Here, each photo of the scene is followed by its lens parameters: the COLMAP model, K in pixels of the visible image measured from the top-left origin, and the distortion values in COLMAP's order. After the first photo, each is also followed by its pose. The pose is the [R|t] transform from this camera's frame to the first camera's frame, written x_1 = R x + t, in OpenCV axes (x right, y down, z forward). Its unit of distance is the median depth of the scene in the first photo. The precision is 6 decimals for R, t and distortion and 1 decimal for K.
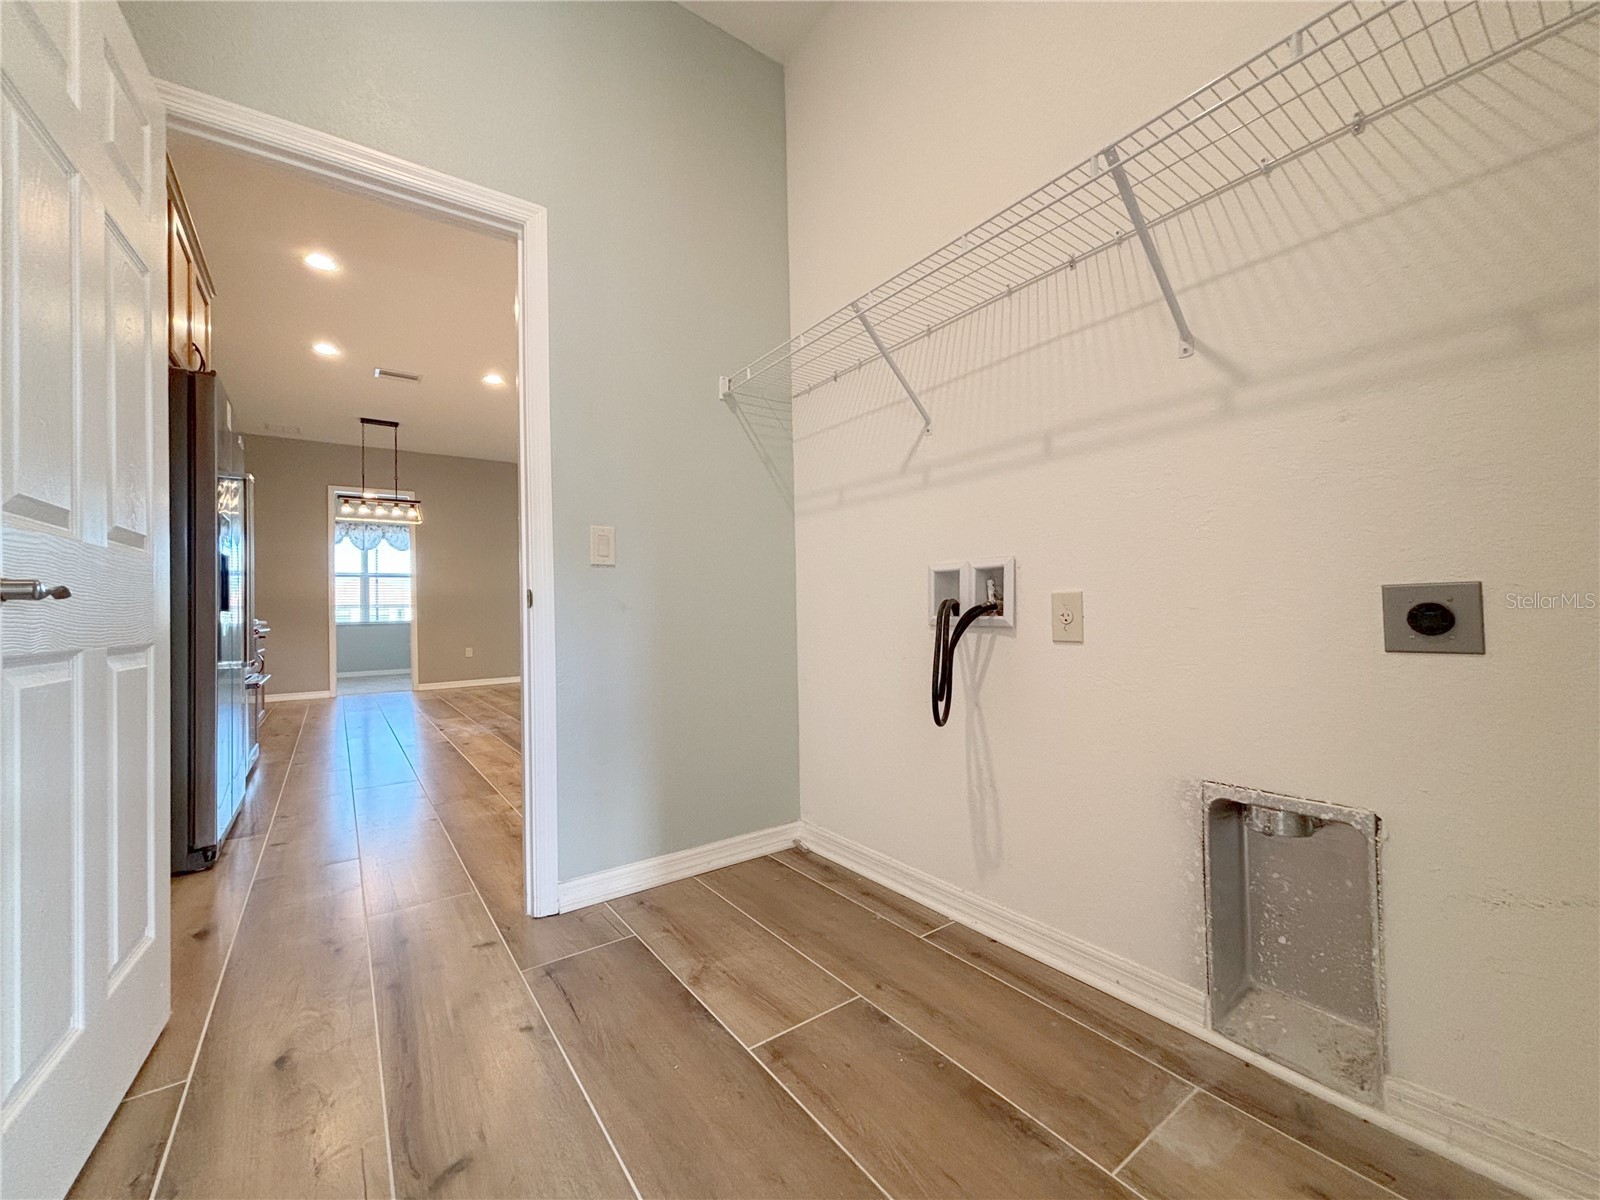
lens RADIAL K [[646.6, 0, 801.9], [0, 646.6, 601.5], [0, 0, 1]] dist [0.002883, -0.000826]
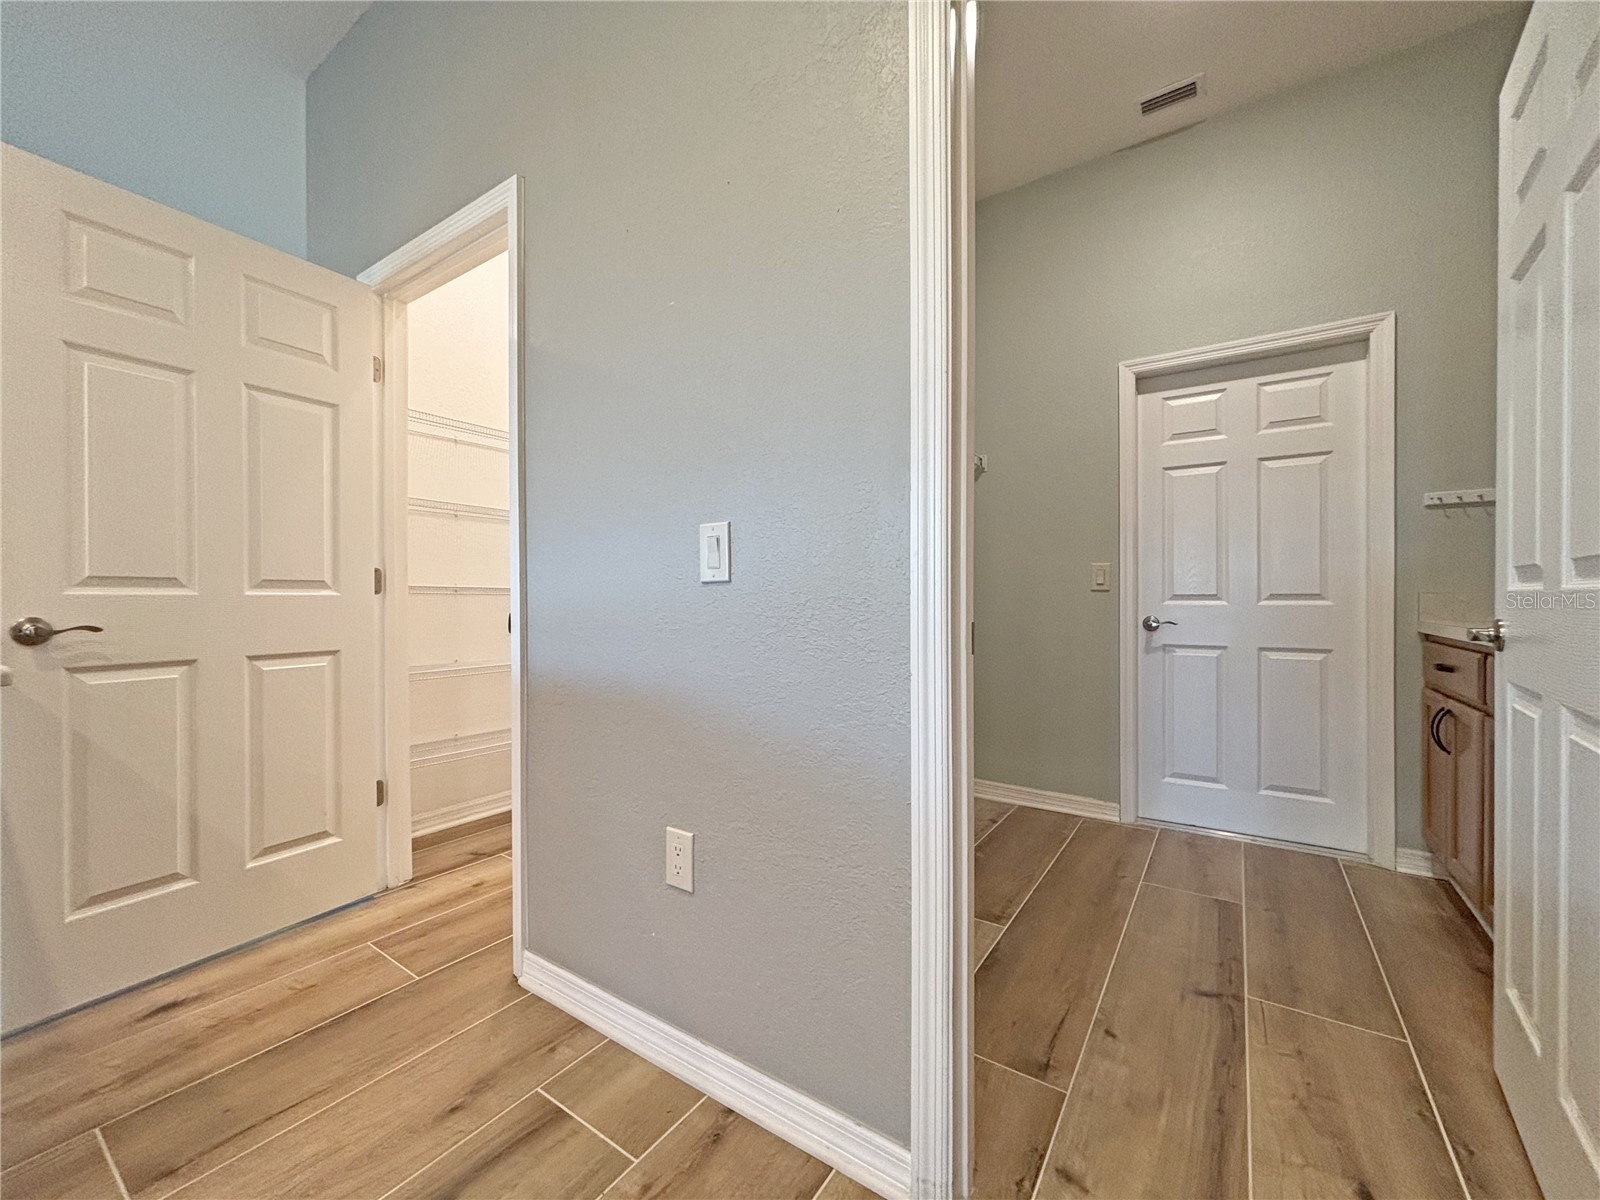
lens RADIAL K [[646.6, 0, 805.9], [0, 646.6, 598.0], [0, 0, 1]] dist [0.002883, -0.000826]
pose [[-0.355013, 0.026998, 0.934471, -1.238631], [-0.018859, 0.999173, -0.036032, -0.010130], [-0.934671, -0.030415, -0.354210, 1.831611]]
